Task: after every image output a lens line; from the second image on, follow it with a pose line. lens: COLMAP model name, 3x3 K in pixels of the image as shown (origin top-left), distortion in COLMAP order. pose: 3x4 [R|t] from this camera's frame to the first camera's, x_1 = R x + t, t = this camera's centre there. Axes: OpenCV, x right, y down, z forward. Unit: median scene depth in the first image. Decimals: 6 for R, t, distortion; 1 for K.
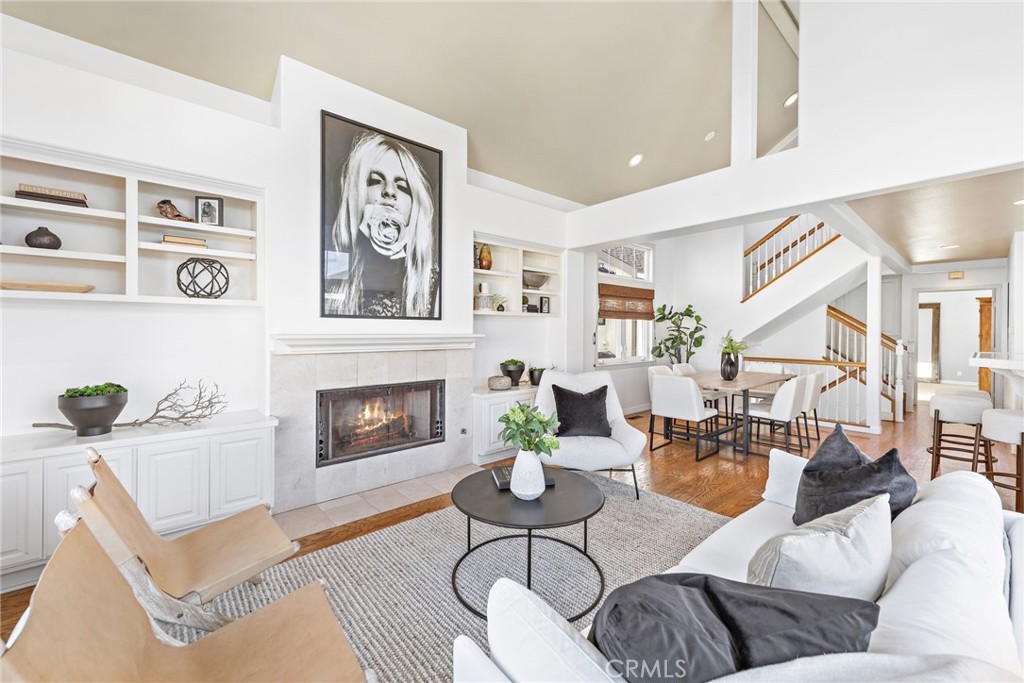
lens RADIAL K [[406.6, 0, 506.8], [0, 406.6, 335.8], [0, 0, 1]] dist [0.005273, -0.001934]
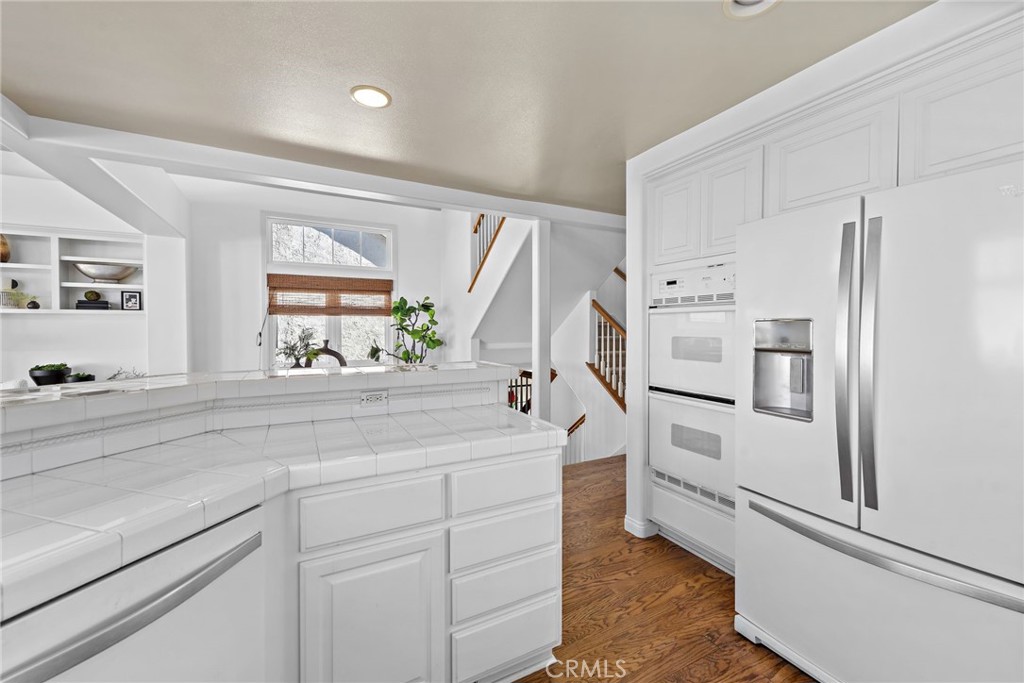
lens RADIAL K [[406.6, 0, 494.3], [0, 406.6, 344.0], [0, 0, 1]] dist [0.005273, -0.001934]
pose [[0.972072, 0.002593, -0.234670, 1.330422], [0.003095, 0.999710, 0.023868, -0.002665], [0.234664, -0.023928, 0.971782, 0.426752]]
